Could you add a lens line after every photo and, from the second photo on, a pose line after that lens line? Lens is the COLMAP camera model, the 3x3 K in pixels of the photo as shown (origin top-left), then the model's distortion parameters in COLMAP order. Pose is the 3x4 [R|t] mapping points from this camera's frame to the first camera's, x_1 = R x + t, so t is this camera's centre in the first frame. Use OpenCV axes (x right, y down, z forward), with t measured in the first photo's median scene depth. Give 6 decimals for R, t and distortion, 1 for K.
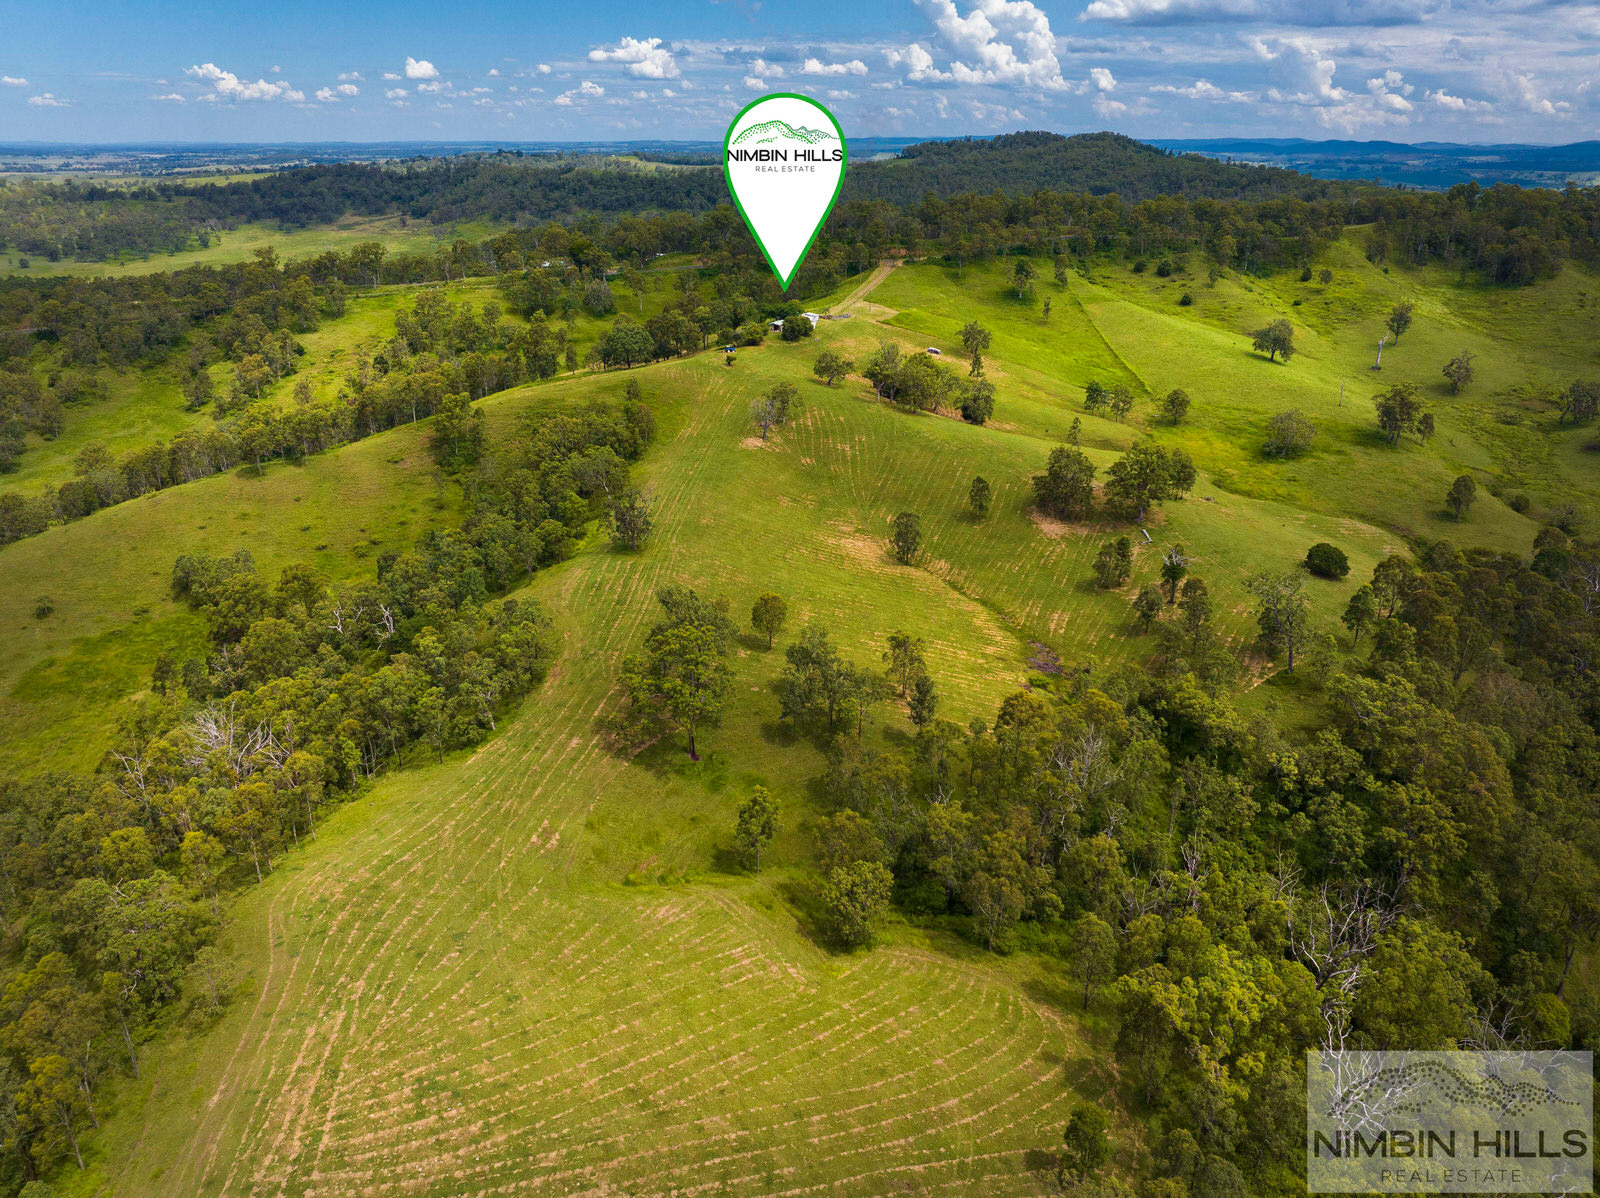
lens RADIAL K [[1124.8, 0, 794.0], [0, 1124.8, 606.2], [0, 0, 1]] dist [-0.050641, 0.023749]
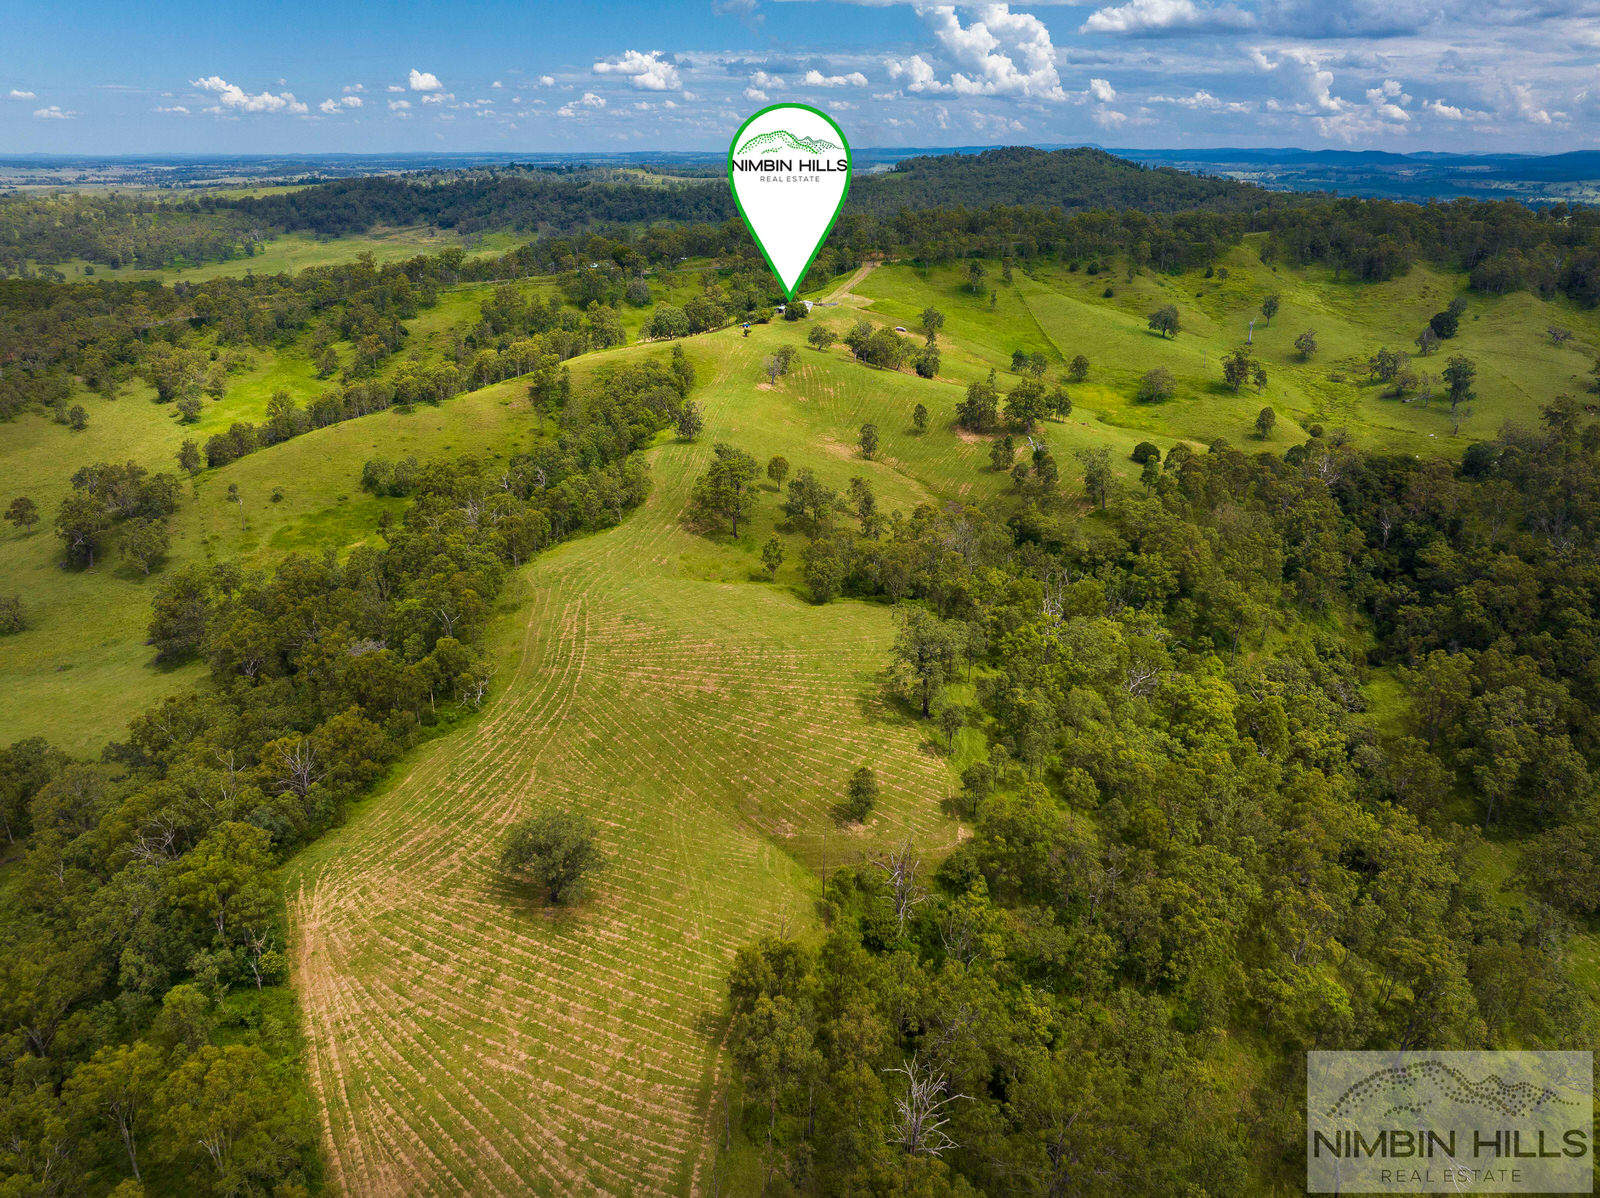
lens RADIAL K [[1124.8, 0, 791.6], [0, 1124.8, 598.2], [0, 0, 1]] dist [-0.050641, 0.023749]
pose [[0.999993, -0.000631, -0.003634, 0.001457], [0.000578, 0.999895, -0.014503, 0.095095], [0.003642, 0.014501, 0.999888, -0.276005]]
